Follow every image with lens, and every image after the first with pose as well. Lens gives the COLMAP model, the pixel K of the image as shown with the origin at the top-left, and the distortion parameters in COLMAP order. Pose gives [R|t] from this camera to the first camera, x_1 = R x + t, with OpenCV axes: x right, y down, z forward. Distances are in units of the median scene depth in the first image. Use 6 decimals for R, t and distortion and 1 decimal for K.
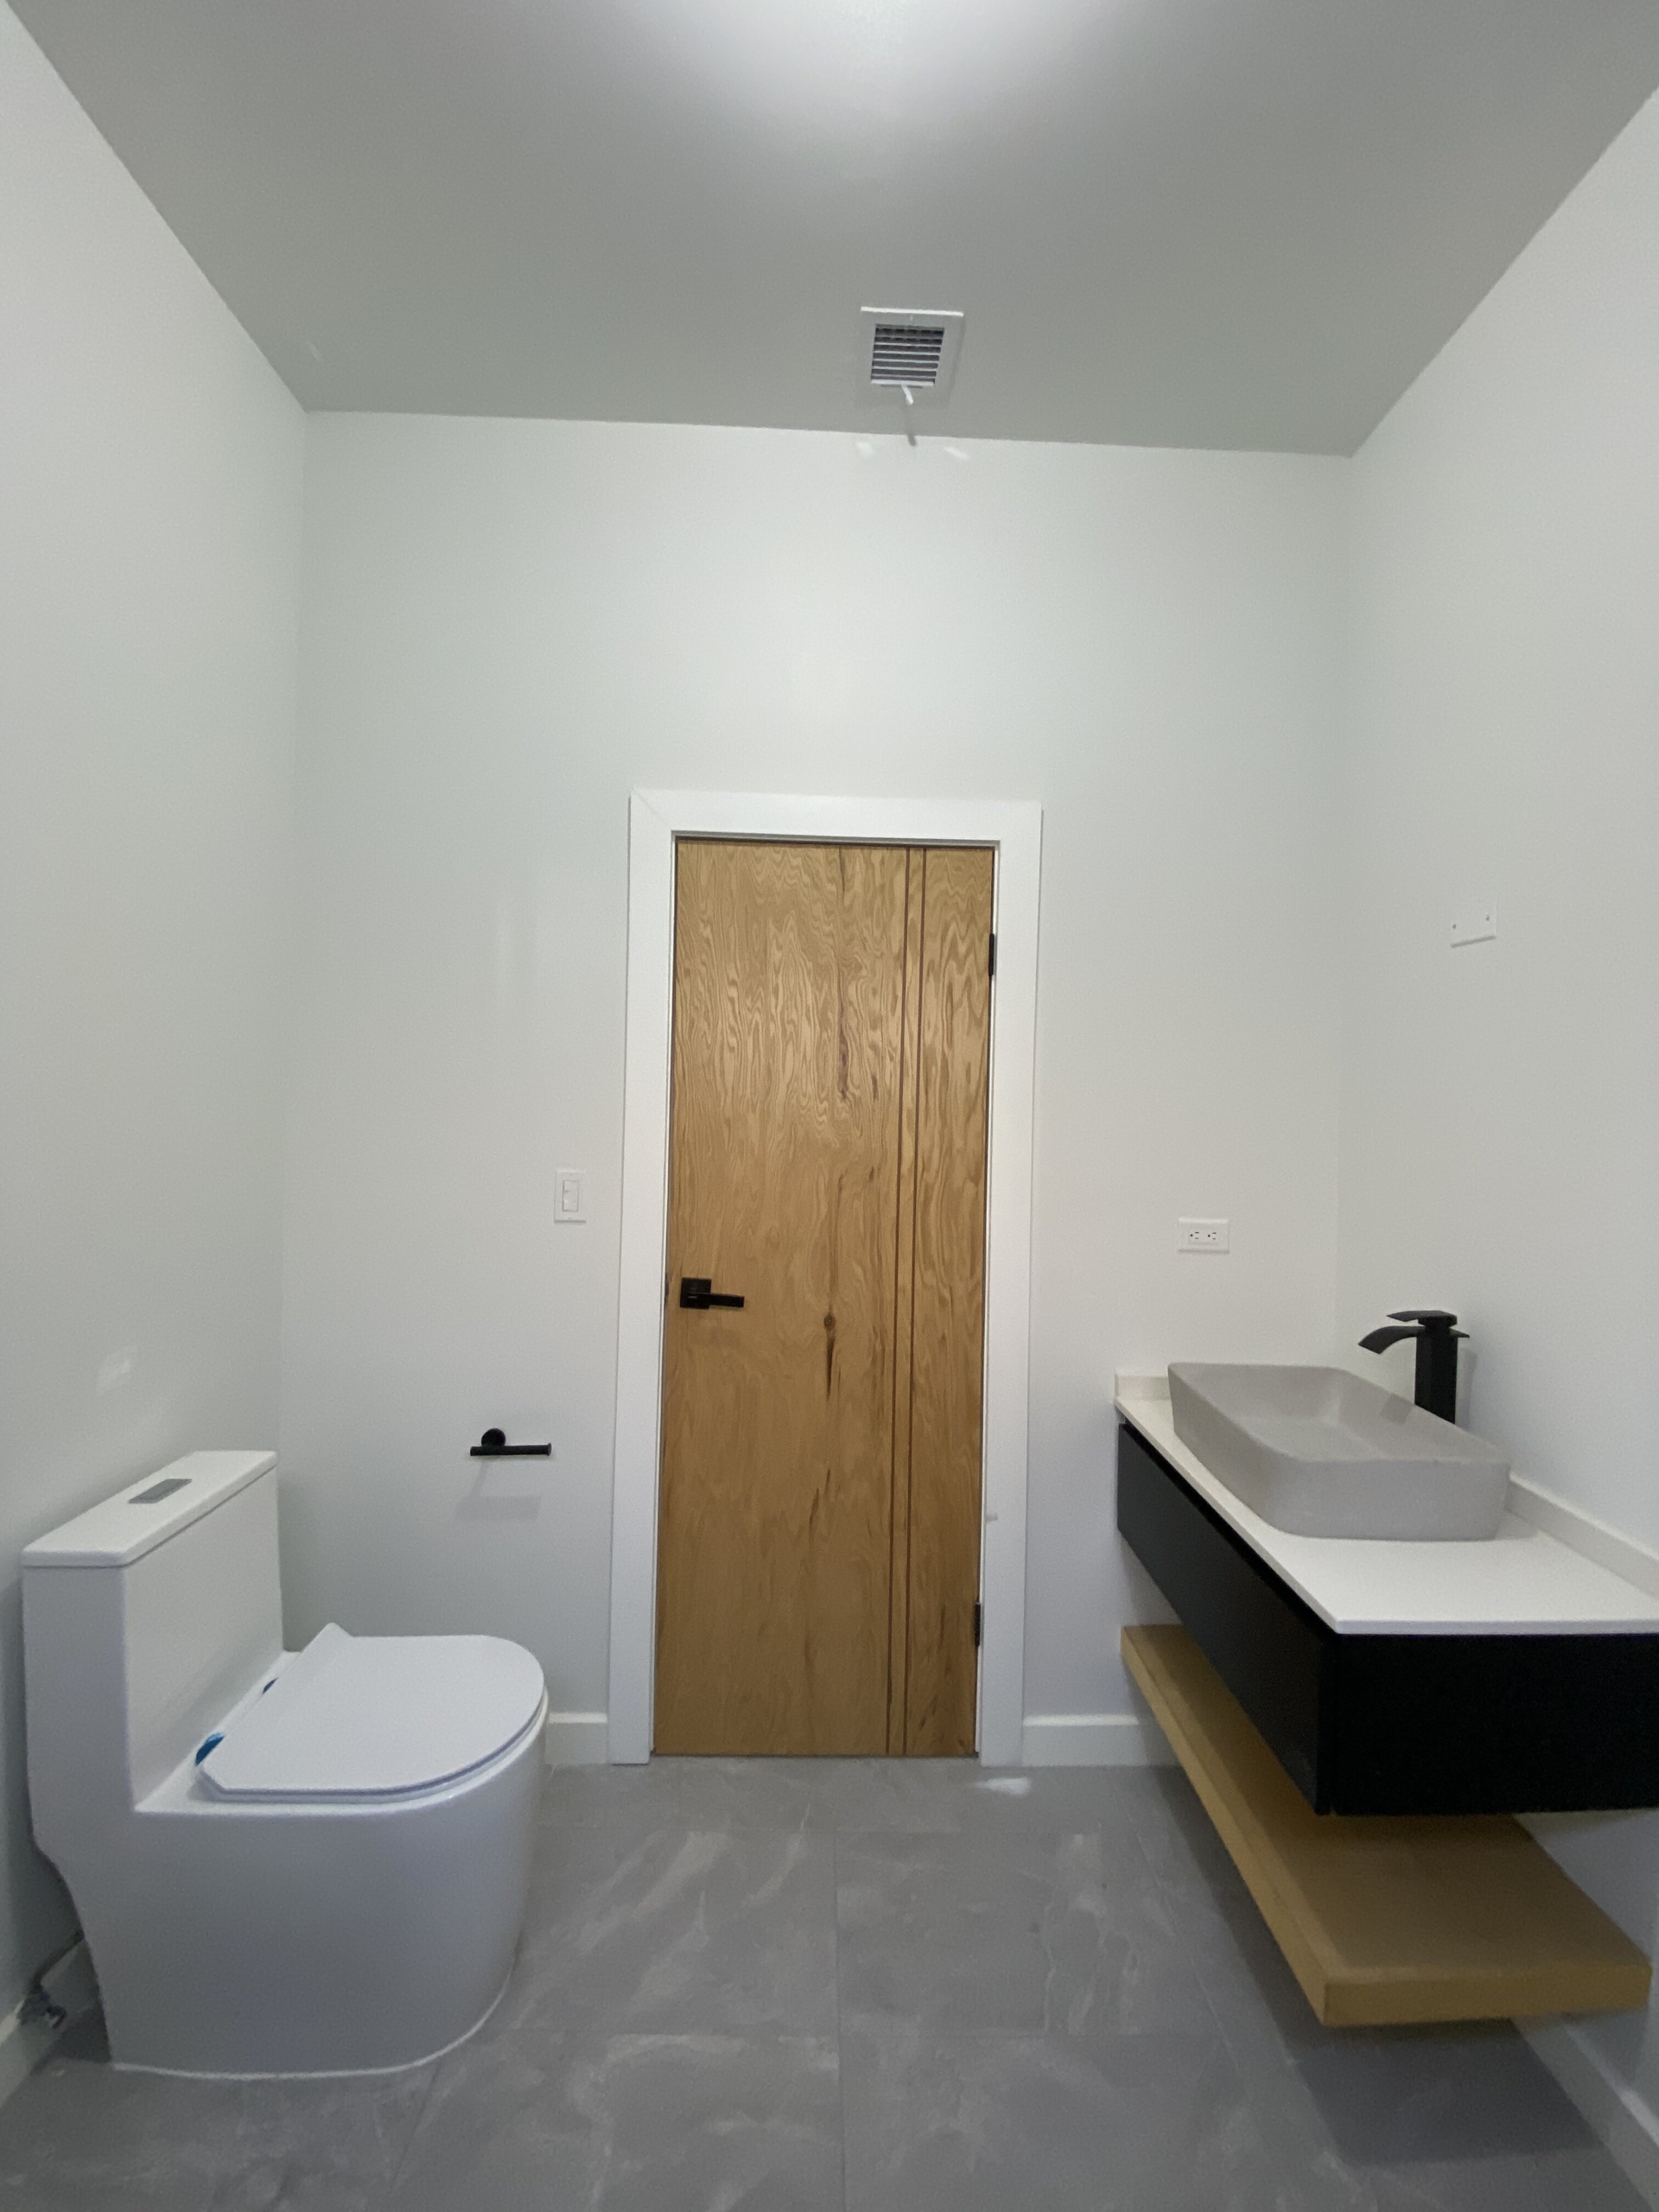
lens RADIAL K [[899.8, 0, 821.4], [0, 899.8, 1098.2], [0, 0, 1]] dist [0.014187, -0.016864]
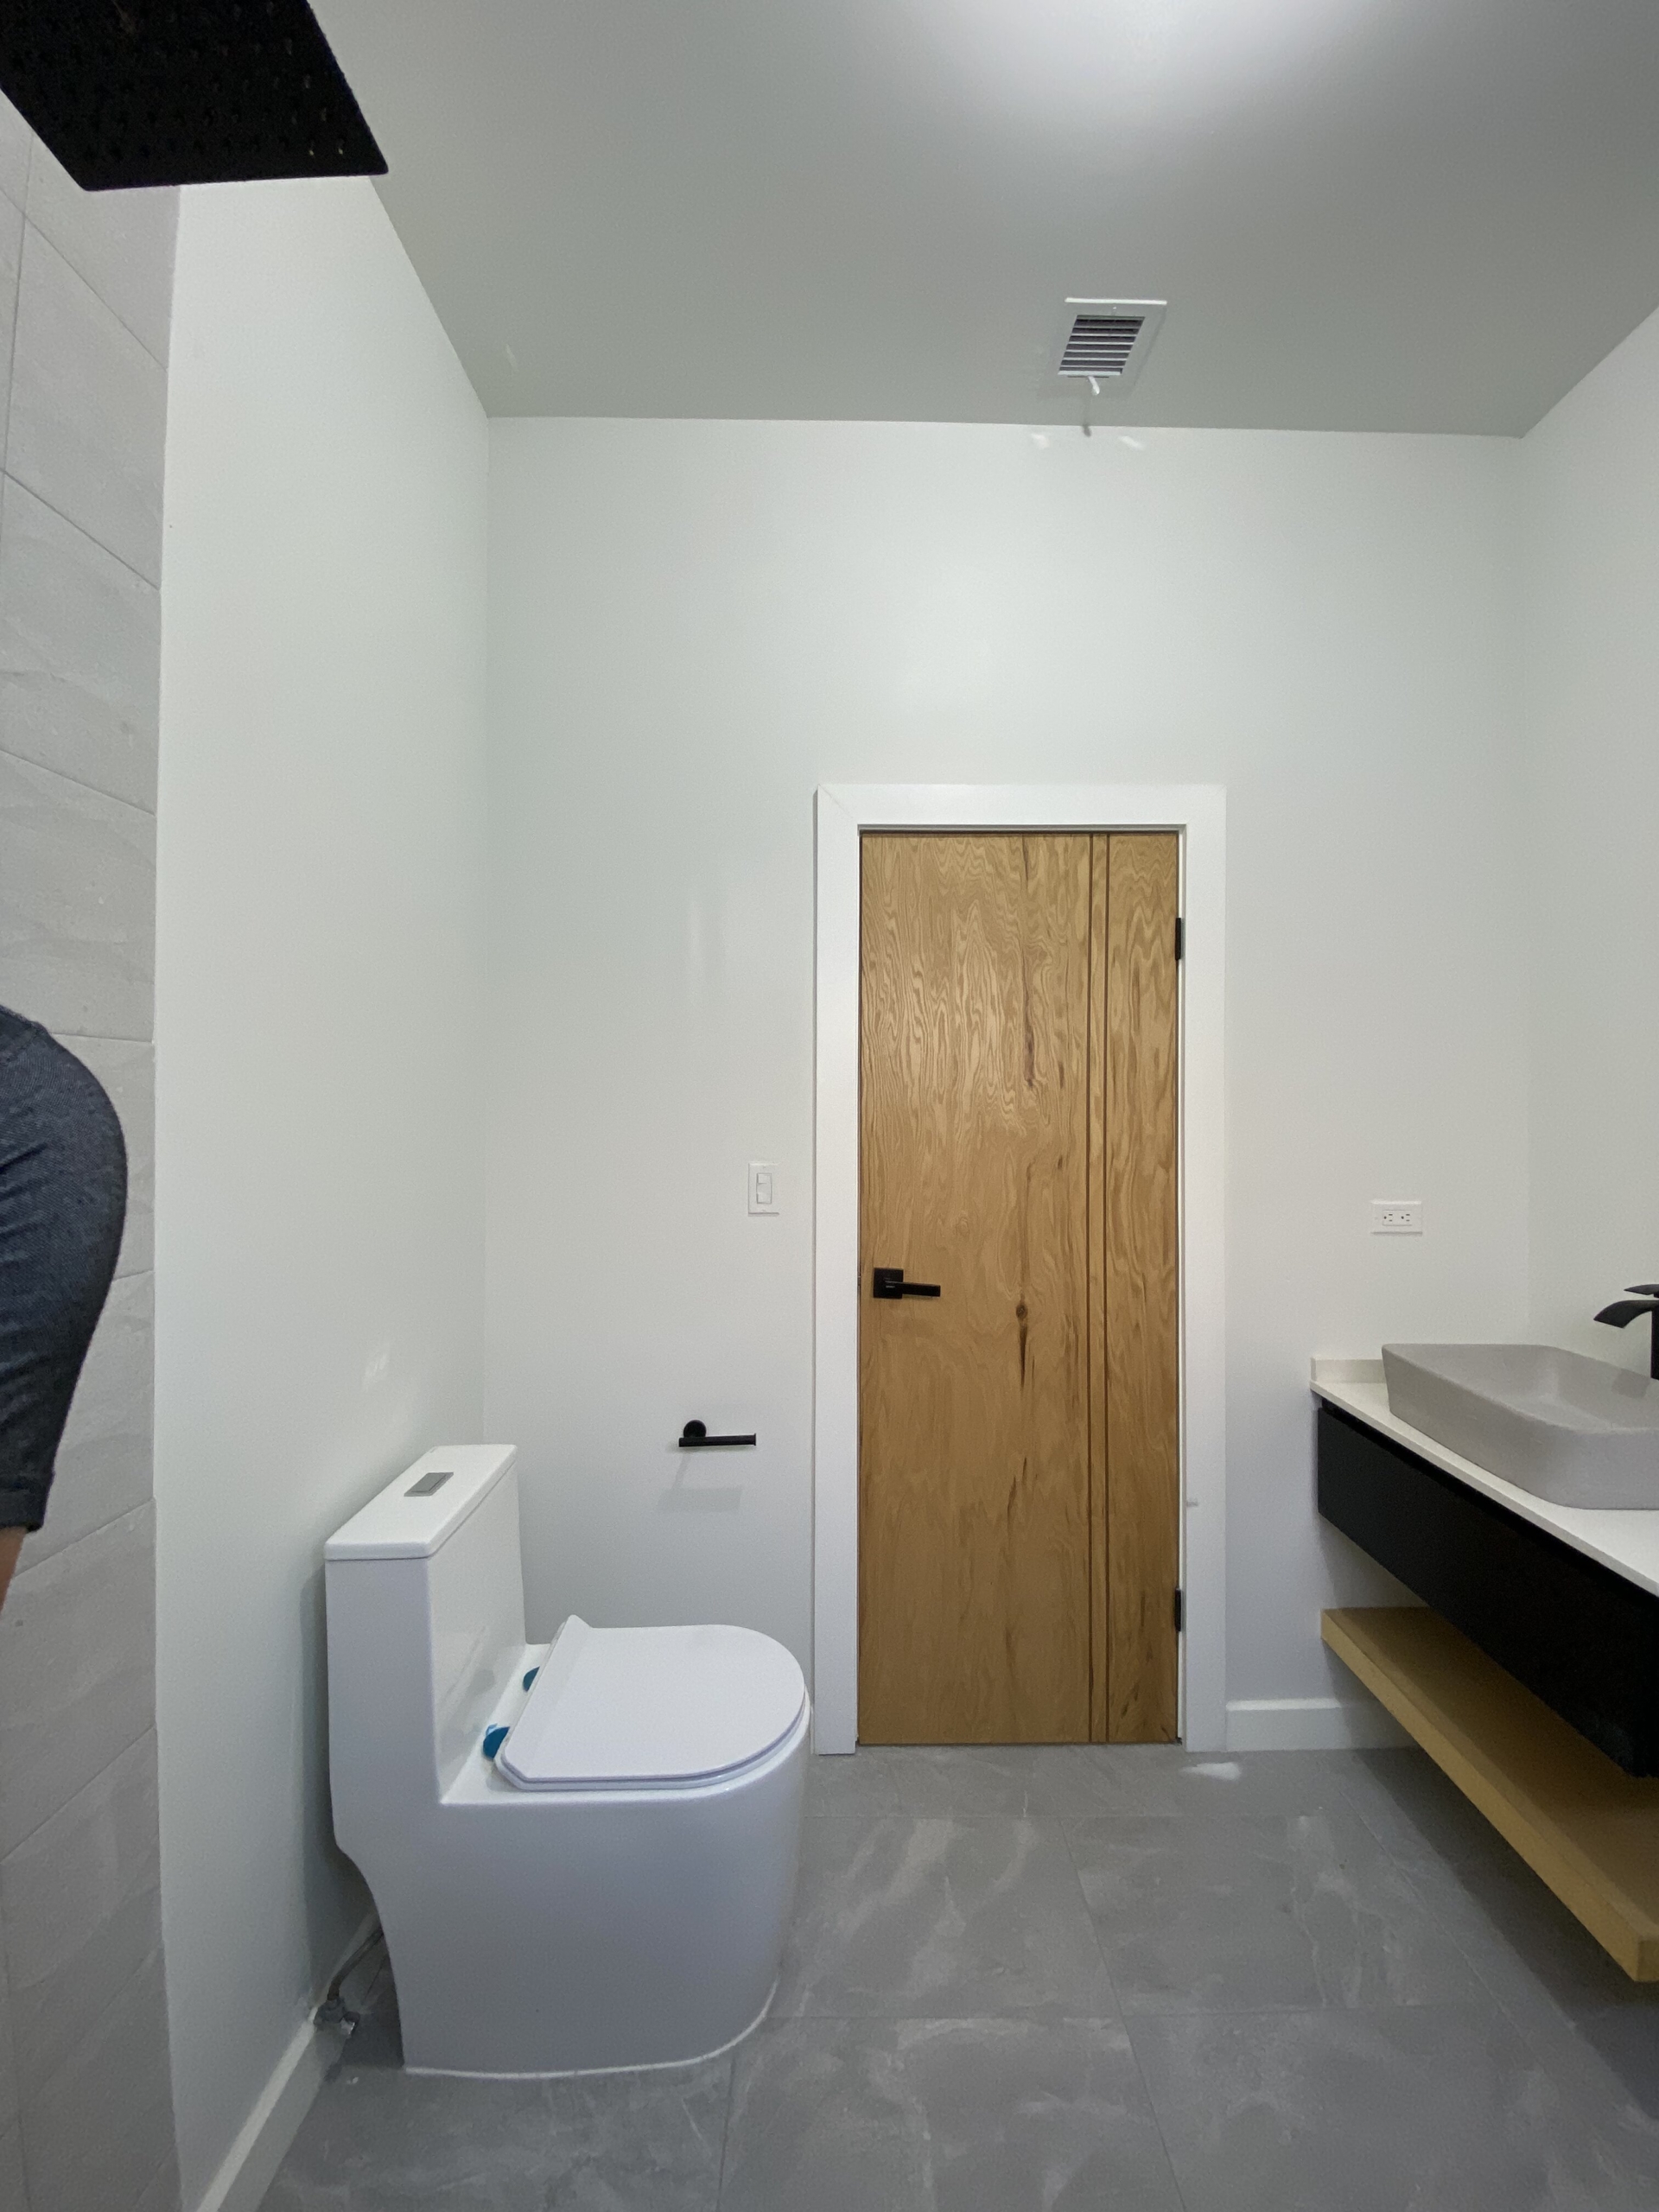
lens RADIAL K [[899.8, 0, 821.4], [0, 899.8, 1098.2], [0, 0, 1]] dist [0.014187, -0.016864]
pose [[0.999729, -0.019871, -0.012120, -0.198290], [0.019830, 0.999797, -0.003446, 0.011753], [0.012186, 0.003205, 0.999921, -0.005180]]
